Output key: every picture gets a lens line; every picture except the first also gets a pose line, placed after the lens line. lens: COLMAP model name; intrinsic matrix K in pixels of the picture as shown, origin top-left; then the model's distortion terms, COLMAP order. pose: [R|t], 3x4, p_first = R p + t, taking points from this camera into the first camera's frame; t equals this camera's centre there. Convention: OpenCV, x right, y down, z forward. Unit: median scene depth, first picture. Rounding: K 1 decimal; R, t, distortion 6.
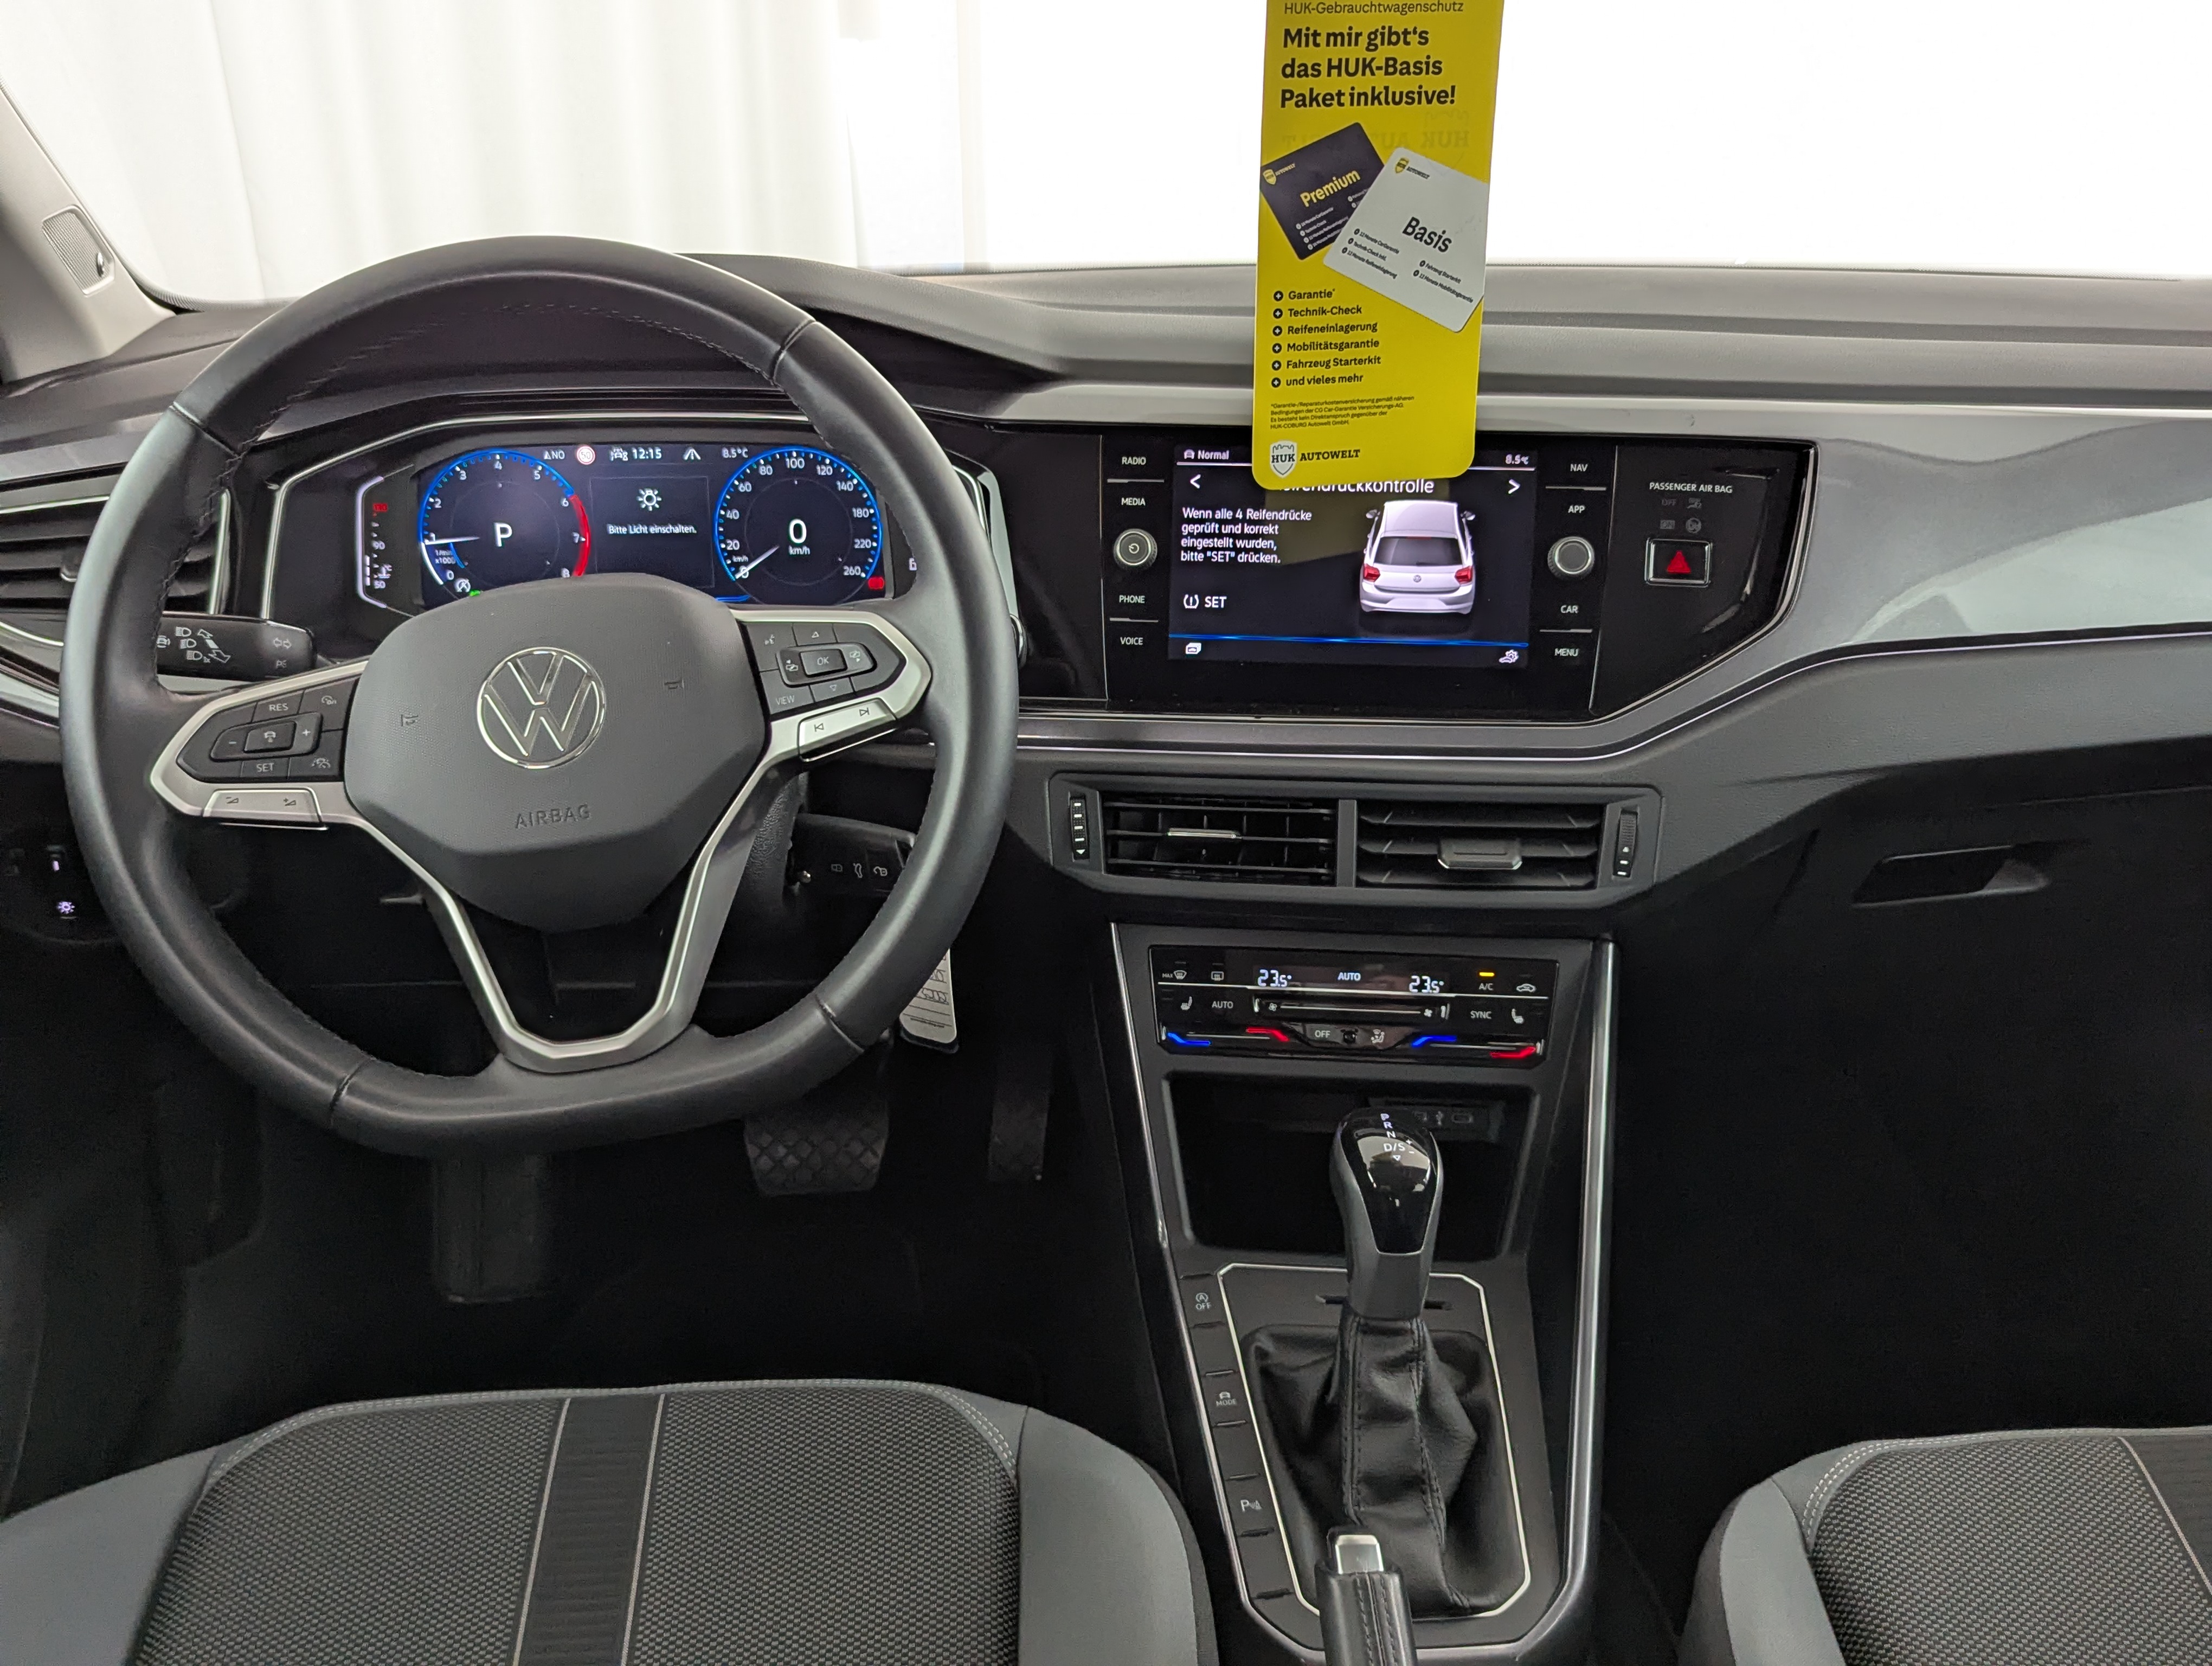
lens RADIAL K [[1984.1, 0, 1088.9], [0, 1984.1, 832.0], [0, 0, 1]] dist [0.066413, -0.005482]
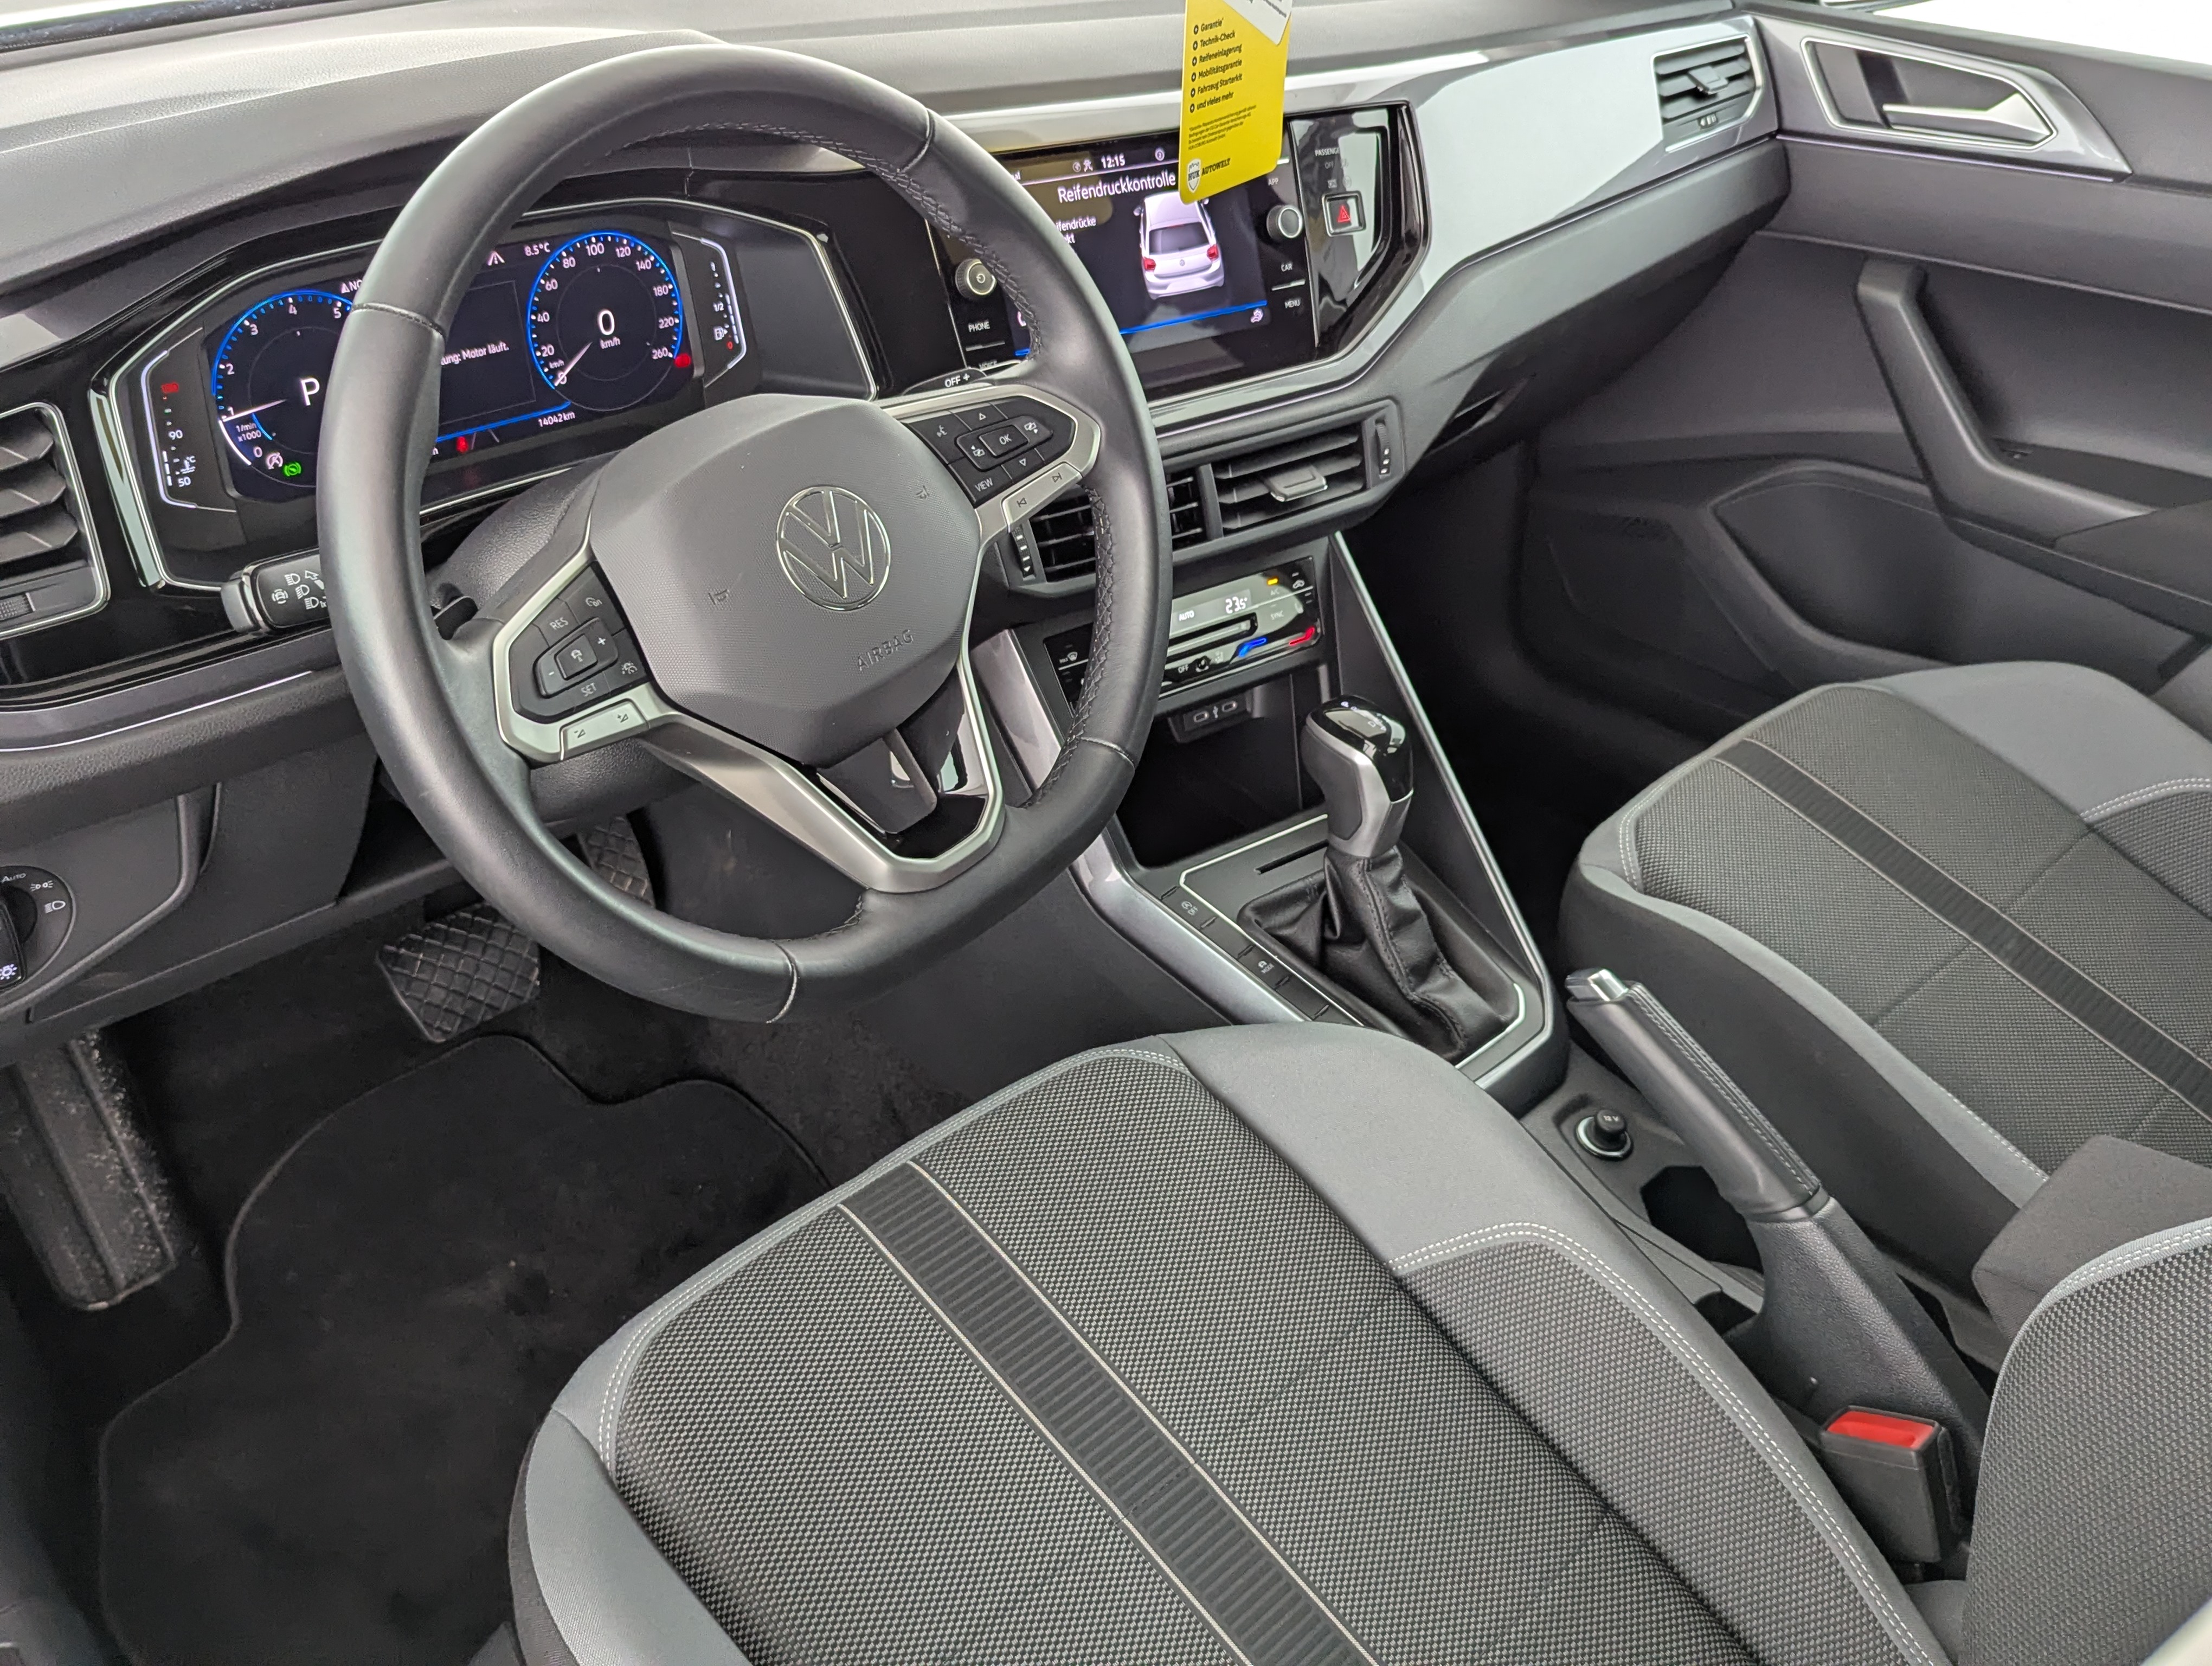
lens RADIAL K [[1988.5, 0, 1102.9], [0, 1988.5, 809.0], [0, 0, 1]] dist [0.002024, 0.070875]
pose [[0.741831, -0.330332, 0.583581, -0.639483], [0.220693, 0.942040, 0.252696, -0.129074], [-0.633230, -0.058666, 0.771737, 0.120633]]
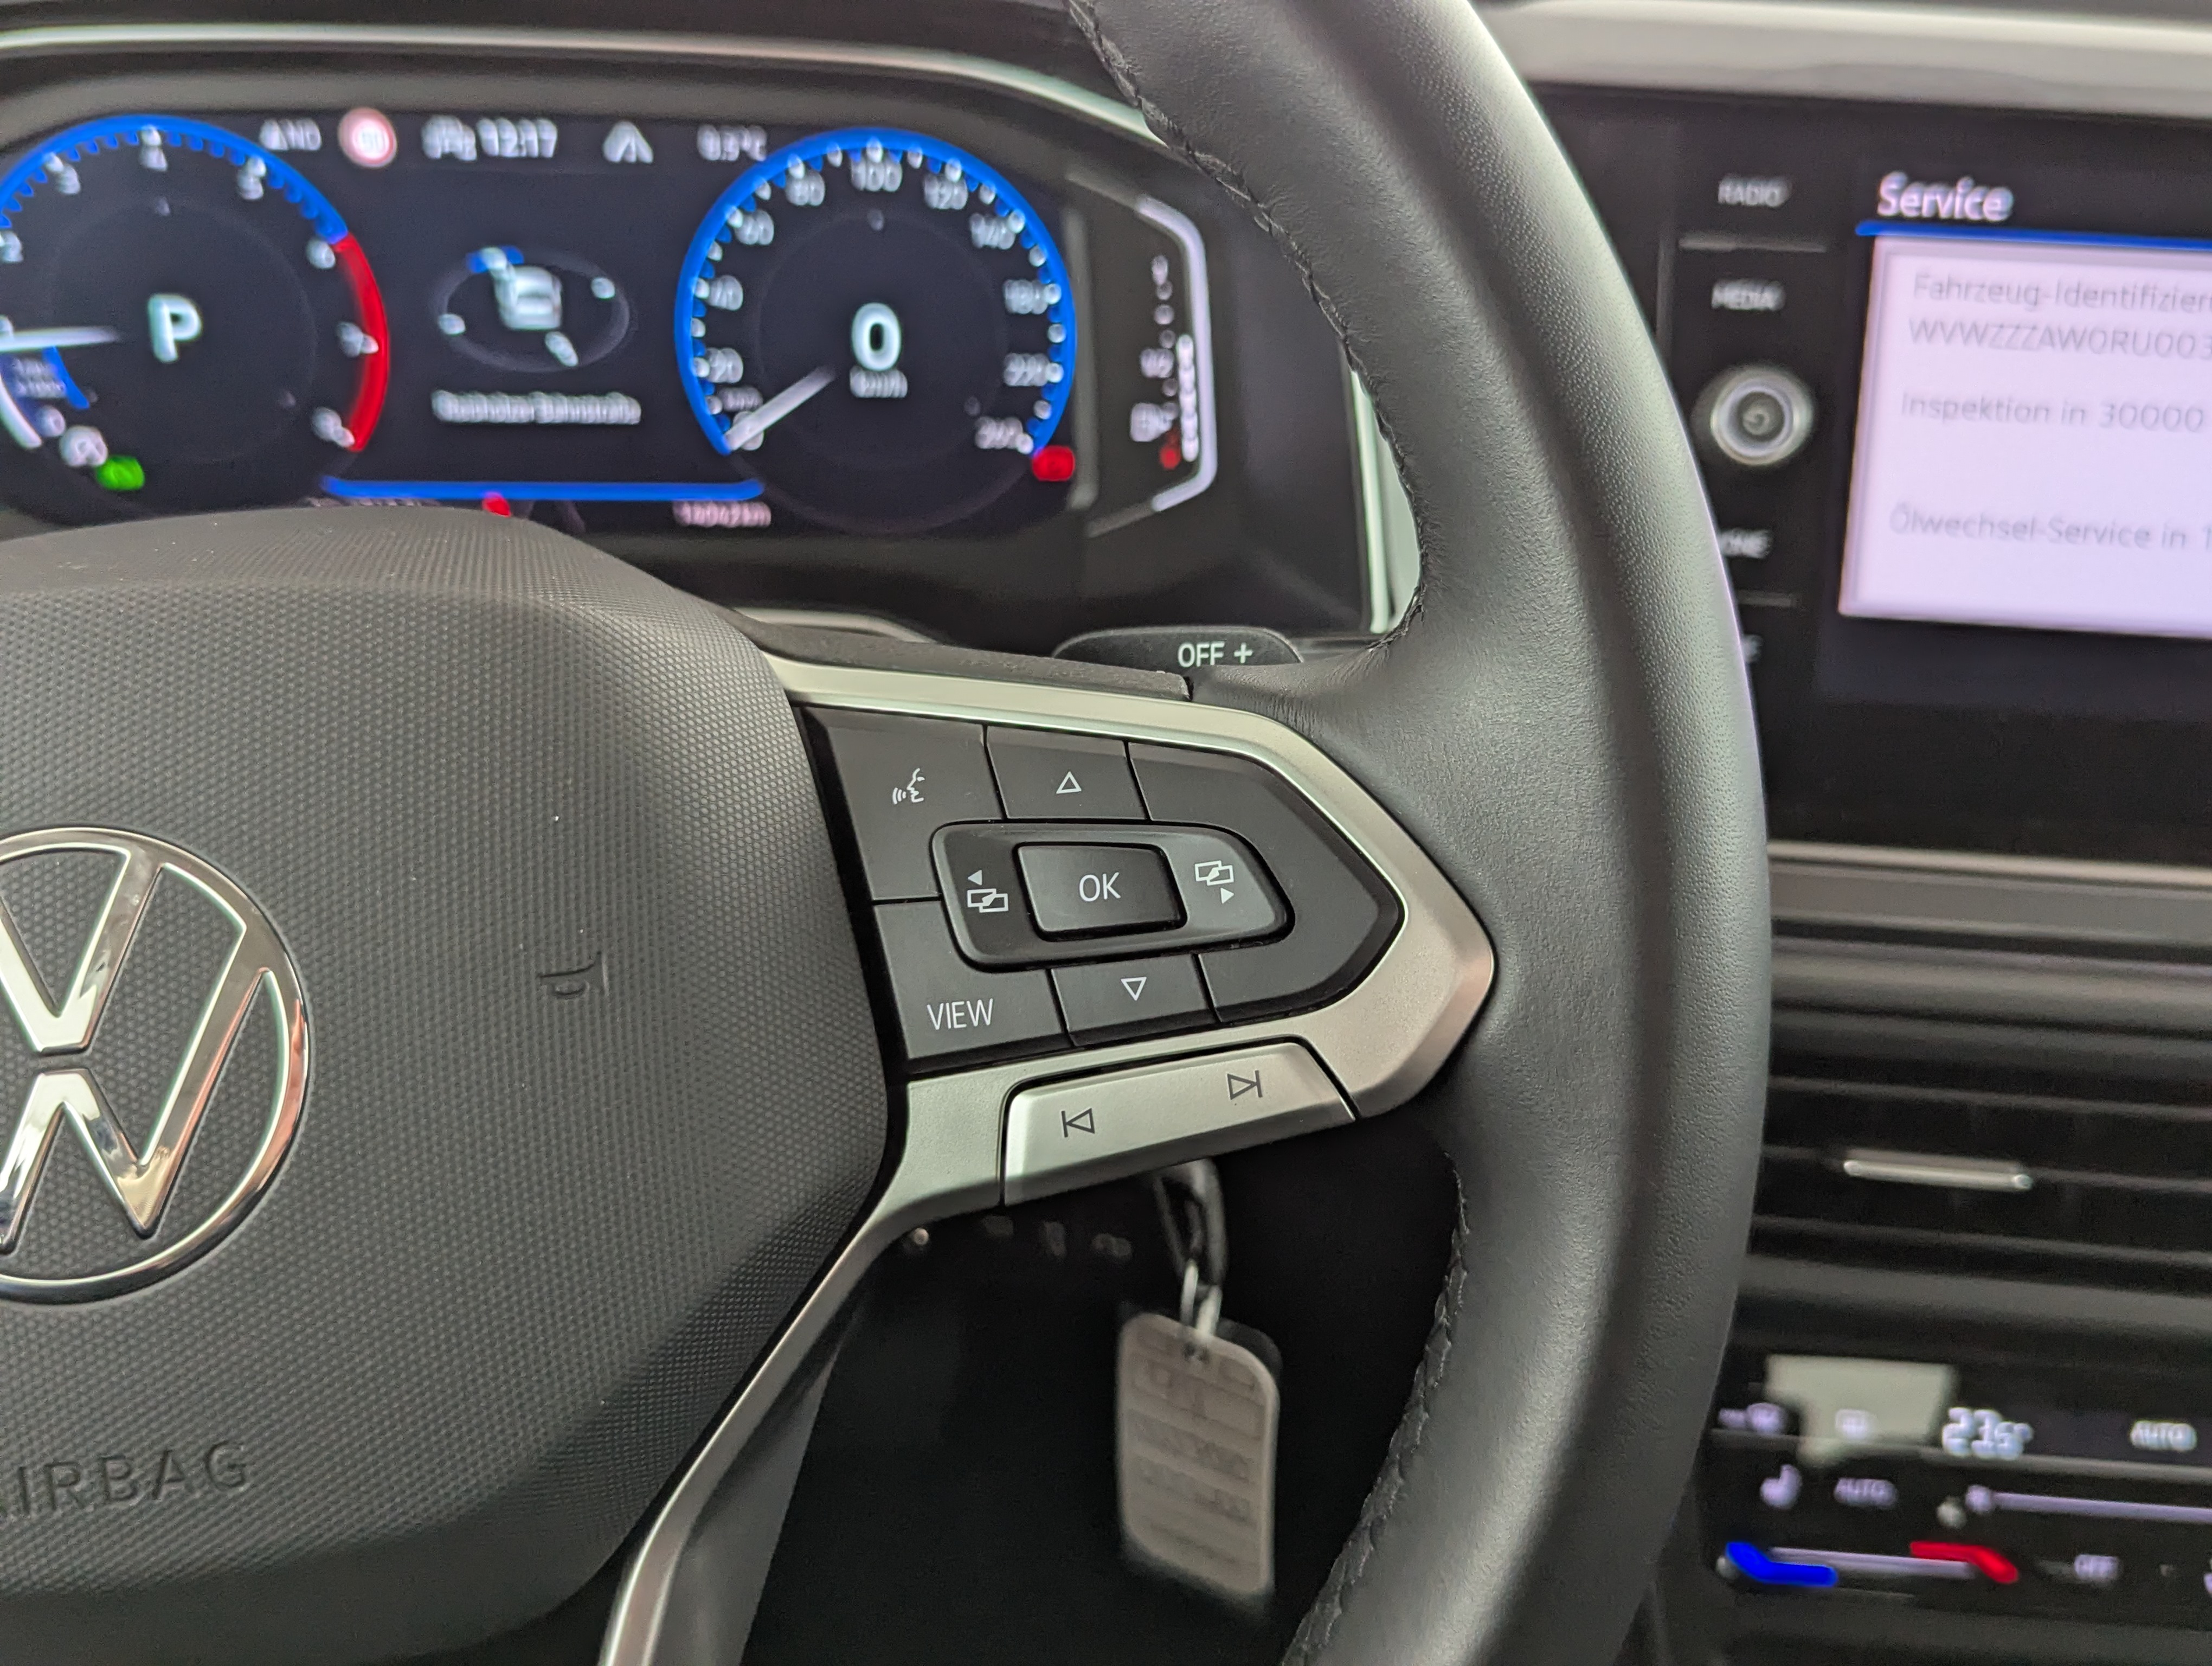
lens RADIAL K [[2085.3, 0, 1113.8], [0, 2085.3, 826.5], [0, 0, 1]] dist [0.013154, 0.000622]
pose [[0.999105, 0.020703, 0.036899, -0.118056], [-0.024805, 0.993123, 0.114417, -0.106940], [-0.034277, -0.115230, 0.992747, 0.581282]]
